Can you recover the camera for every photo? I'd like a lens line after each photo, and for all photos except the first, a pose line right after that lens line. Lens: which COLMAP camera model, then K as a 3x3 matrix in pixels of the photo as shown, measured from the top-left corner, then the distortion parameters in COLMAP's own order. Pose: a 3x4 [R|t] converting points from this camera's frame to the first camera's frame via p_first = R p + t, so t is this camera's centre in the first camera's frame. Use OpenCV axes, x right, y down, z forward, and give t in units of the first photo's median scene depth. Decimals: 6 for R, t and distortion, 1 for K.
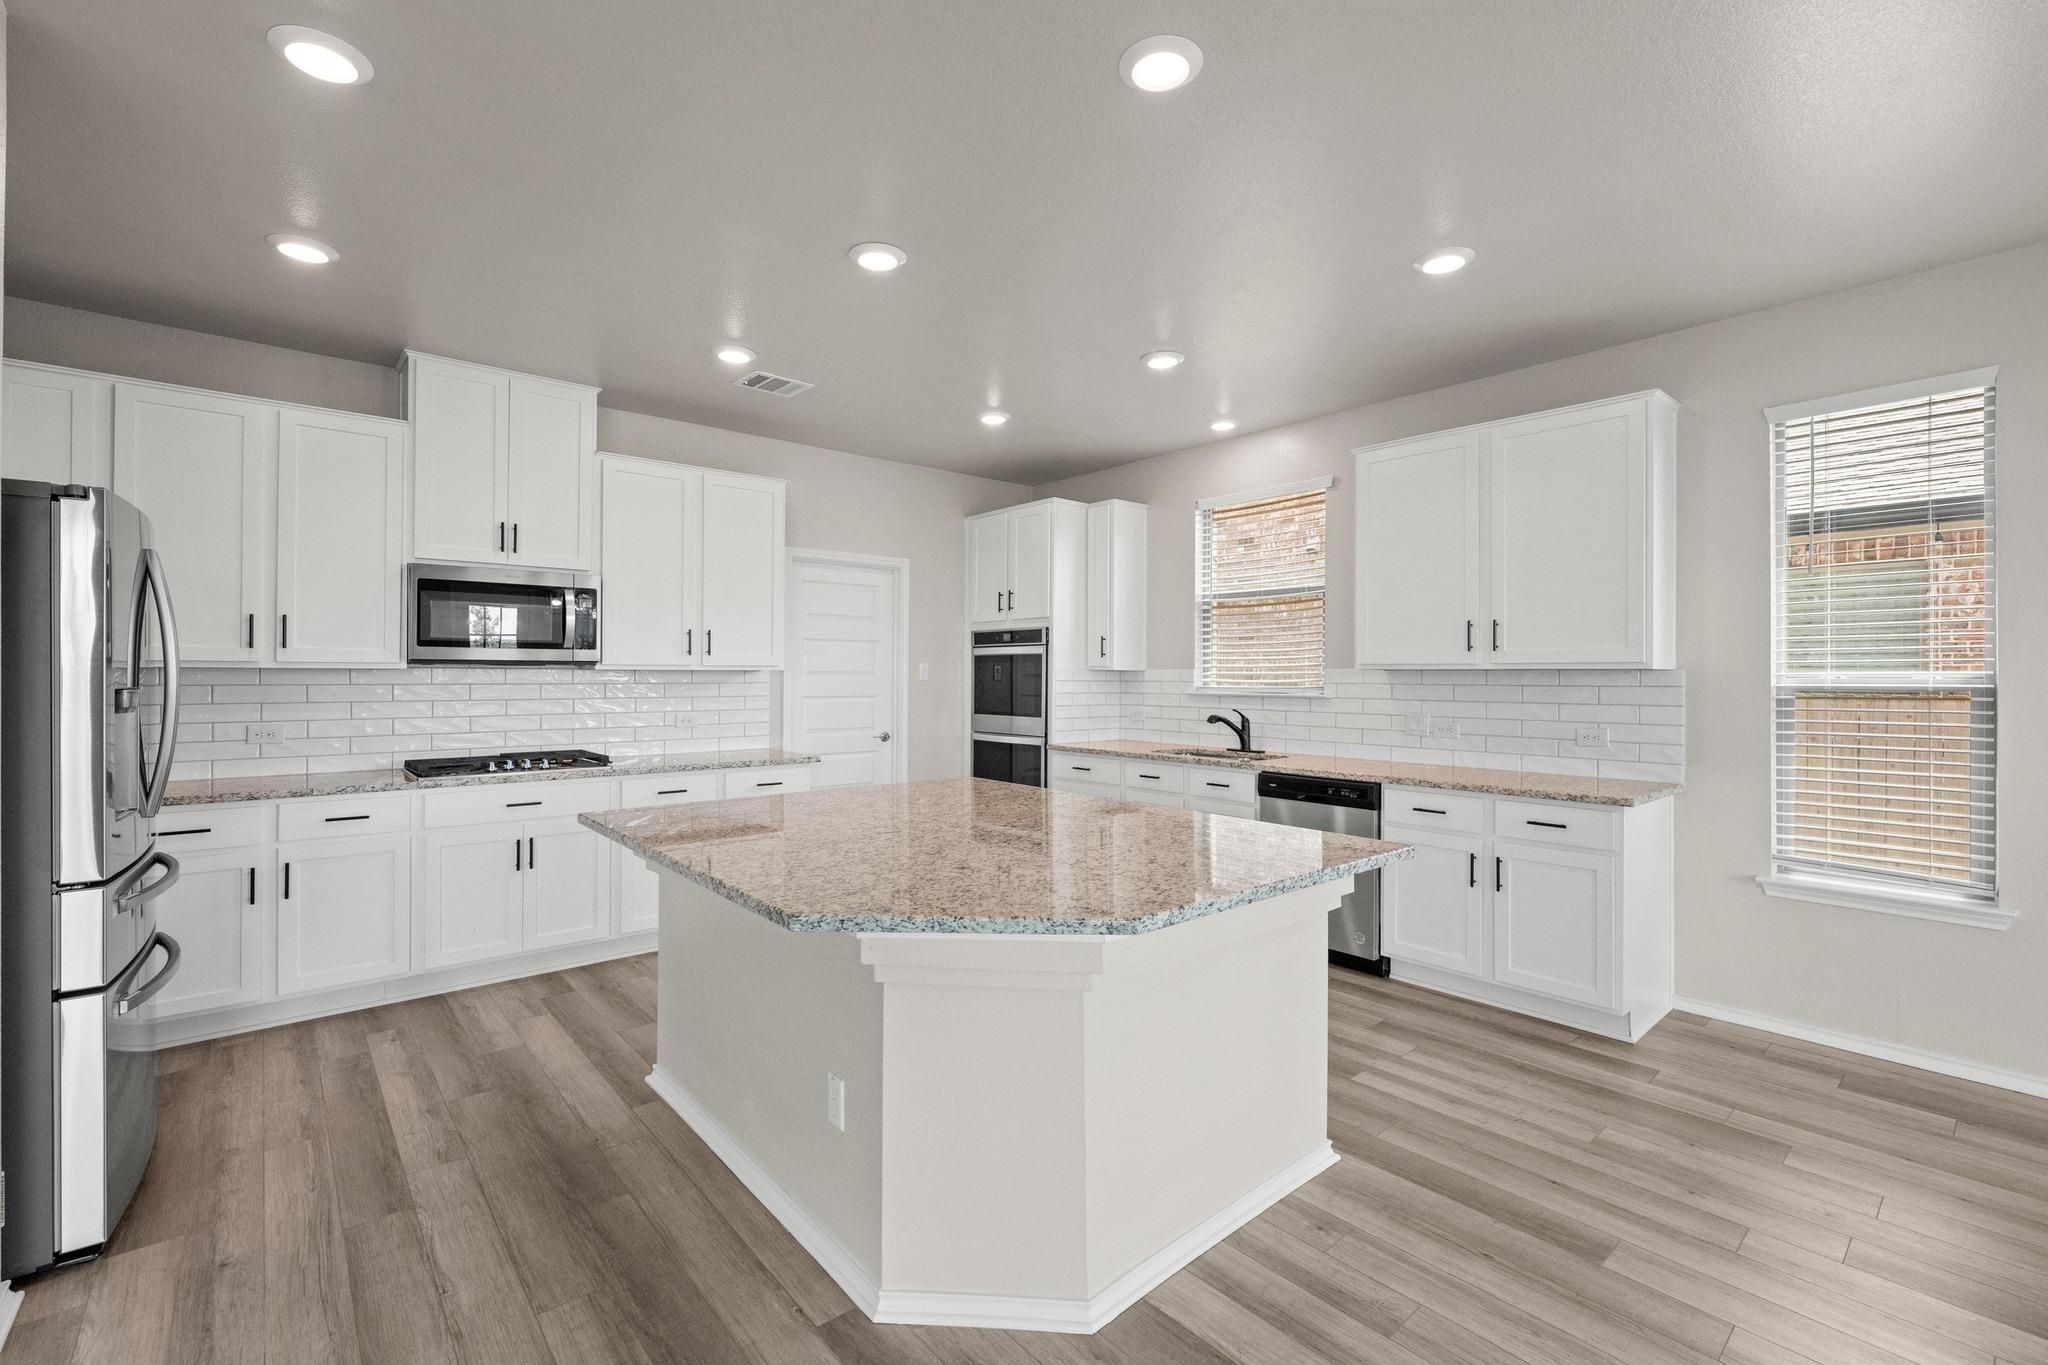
lens RADIAL K [[894.9, 0, 1028.5], [0, 894.9, 670.0], [0, 0, 1]] dist [-0.002164, 0.001298]
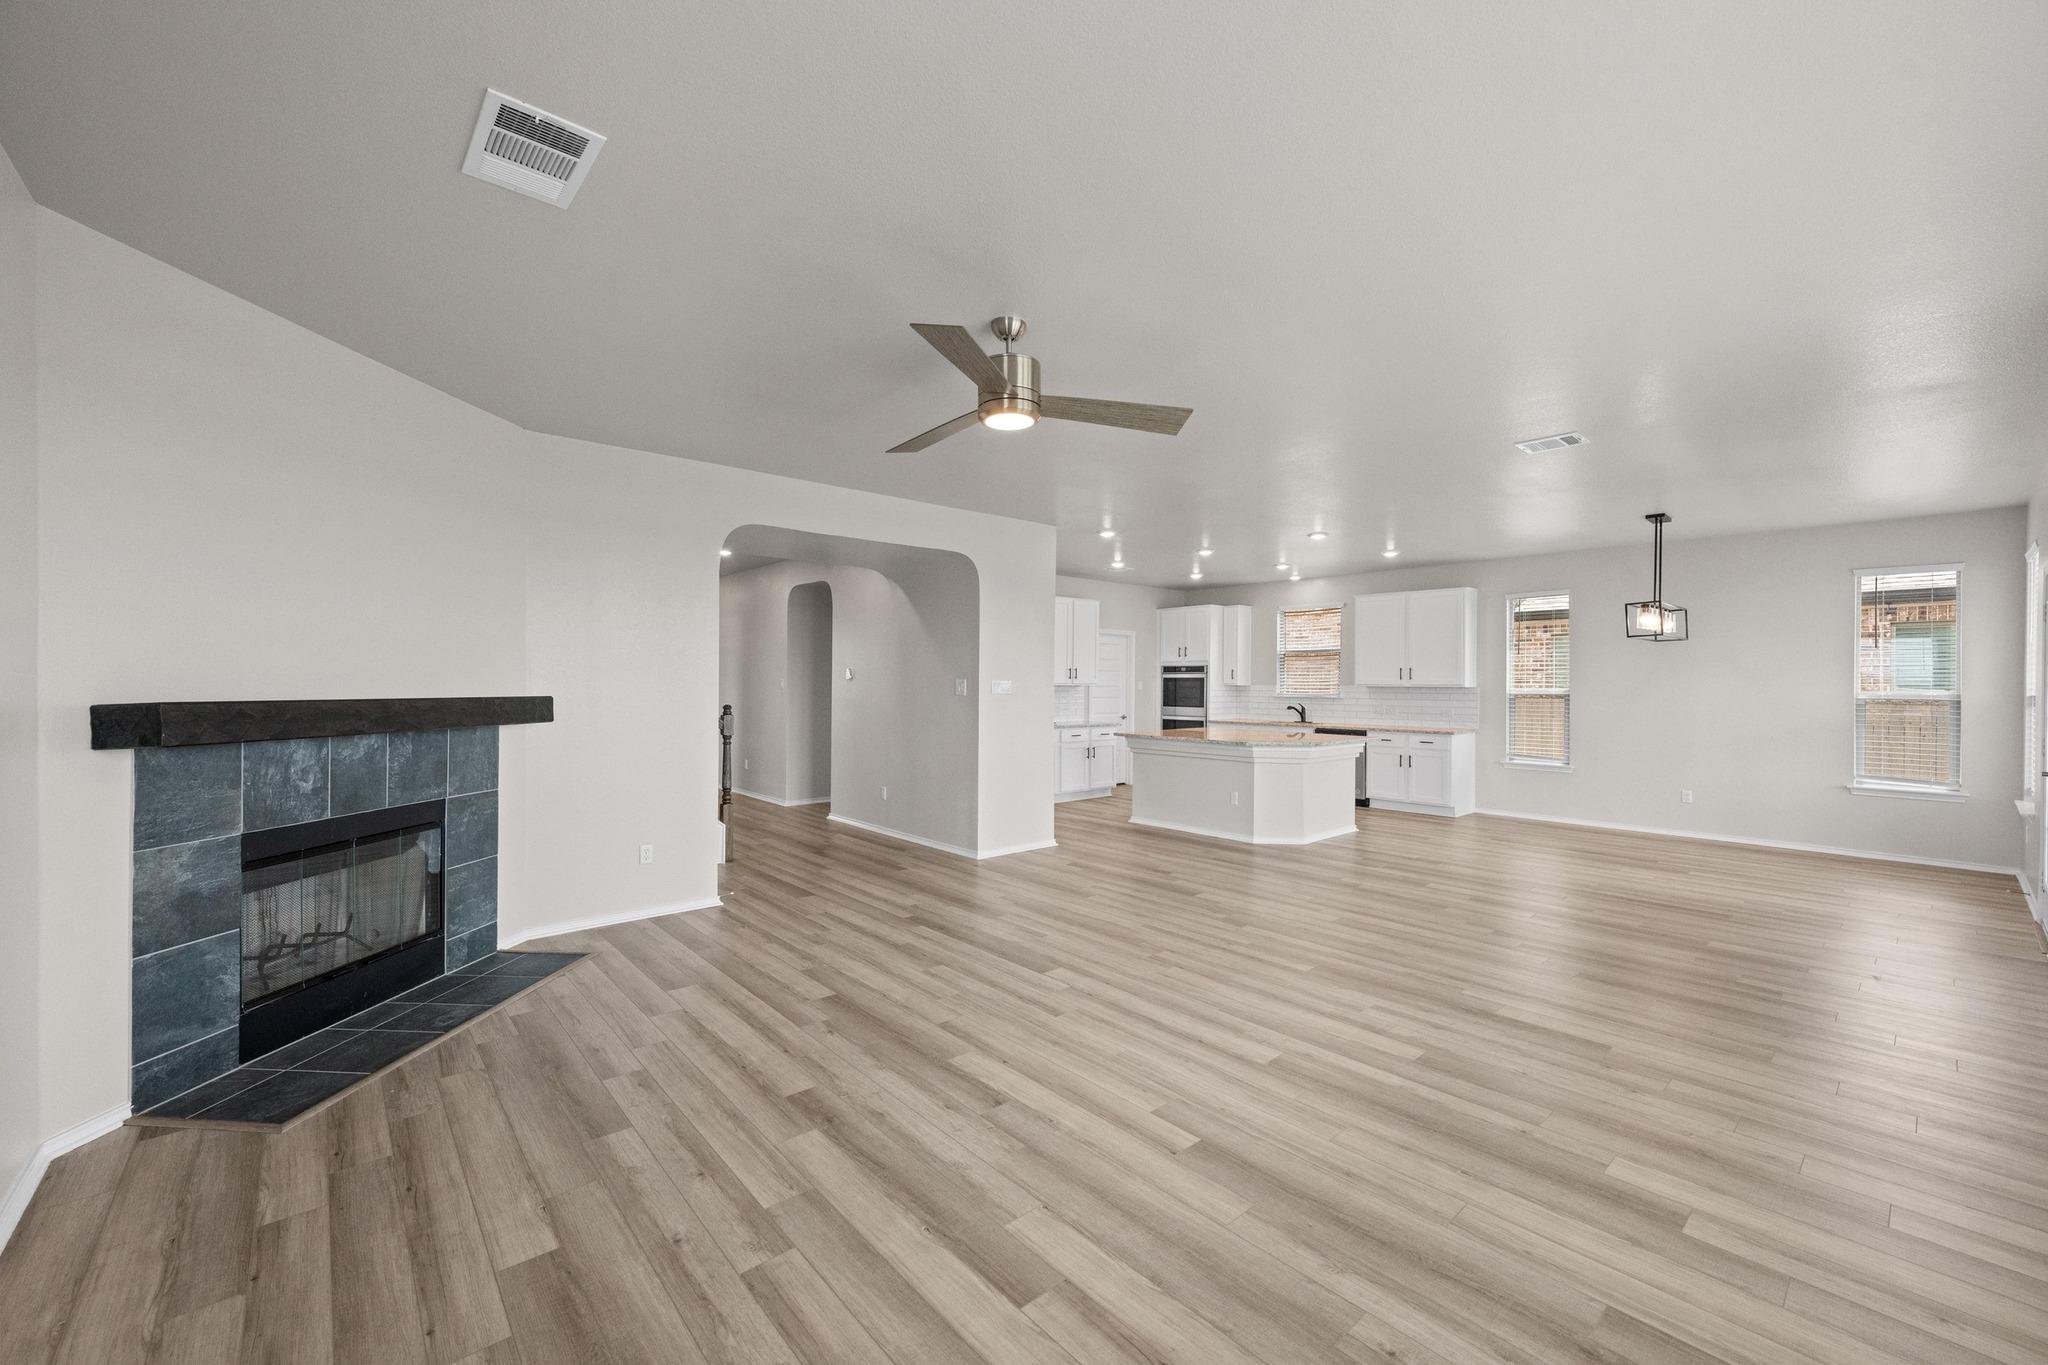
lens RADIAL K [[817.8, 0, 1026.0], [0, 817.8, 682.9], [0, 0, 1]] dist [0.000860, 0.000227]
pose [[0.999977, 0.002637, 0.006324, -0.608338], [-0.002672, 0.999981, 0.005474, -0.021747], [-0.006309, -0.005491, 0.999965, -1.363702]]
